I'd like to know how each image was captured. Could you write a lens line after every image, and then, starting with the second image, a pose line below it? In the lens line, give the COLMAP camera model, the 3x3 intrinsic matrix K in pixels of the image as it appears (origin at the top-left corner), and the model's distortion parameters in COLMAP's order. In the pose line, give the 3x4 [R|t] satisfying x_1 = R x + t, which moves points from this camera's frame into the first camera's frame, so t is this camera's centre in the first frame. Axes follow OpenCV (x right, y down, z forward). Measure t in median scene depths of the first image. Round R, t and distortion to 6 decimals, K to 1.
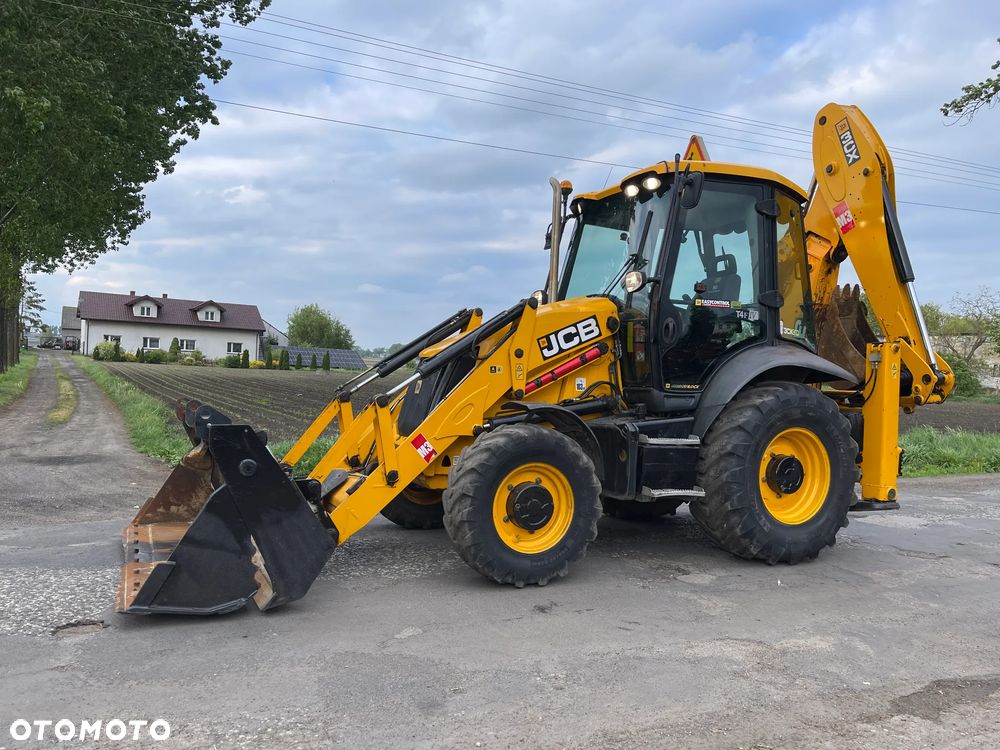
lens RADIAL K [[754.1, 0, 497.4], [0, 754.1, 378.4], [0, 0, 1]] dist [0.083959, -0.098213]
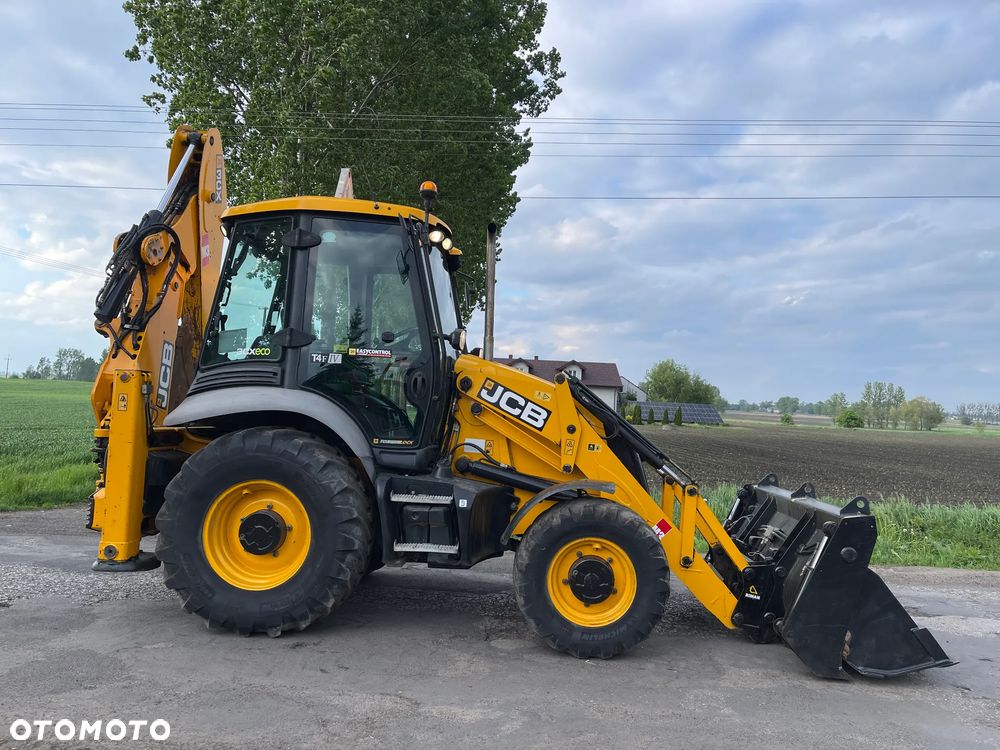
lens RADIAL K [[754.1, 0, 506.4], [0, 754.1, 376.5], [0, 0, 1]] dist [0.094667, -0.112648]
pose [[0.882916, -0.026701, -0.468771, 0.667645], [-0.008162, 0.997358, -0.072182, -0.008481], [0.469460, 0.067557, 0.880365, 0.102468]]
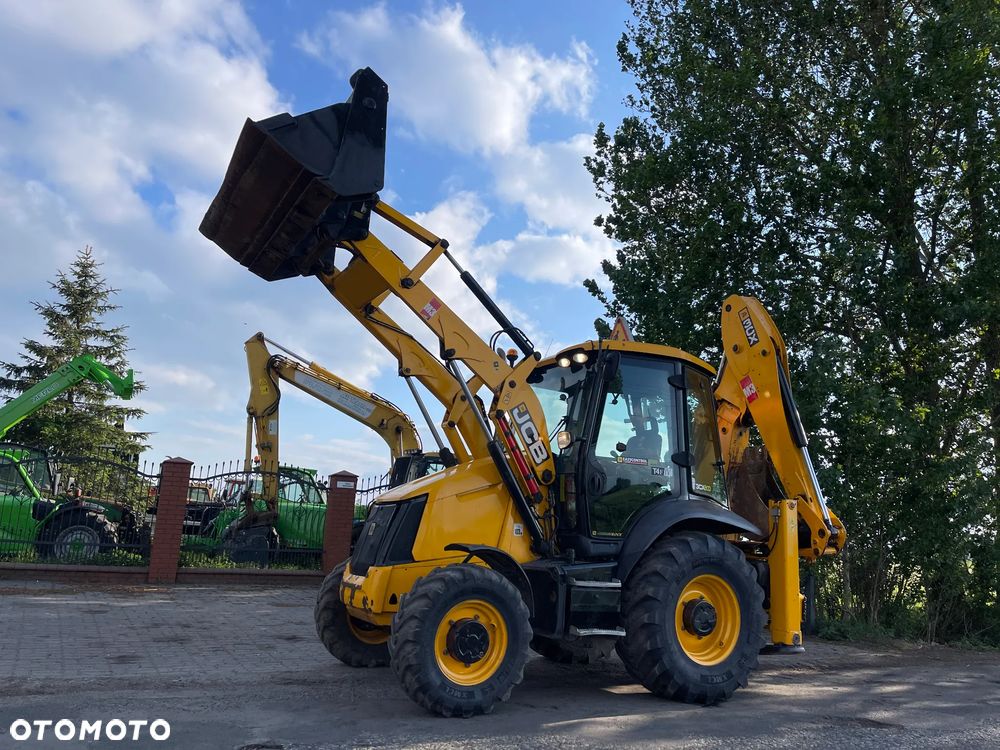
lens RADIAL K [[773.2, 0, 499.0], [0, 773.2, 370.7], [0, 0, 1]] dist [0.087913, -0.114201]
pose [[0.998245, 0.032173, 0.049713, 0.017310], [-0.021873, 0.980492, -0.195337, 0.001955], [-0.055028, 0.193907, 0.979475, -0.174344]]
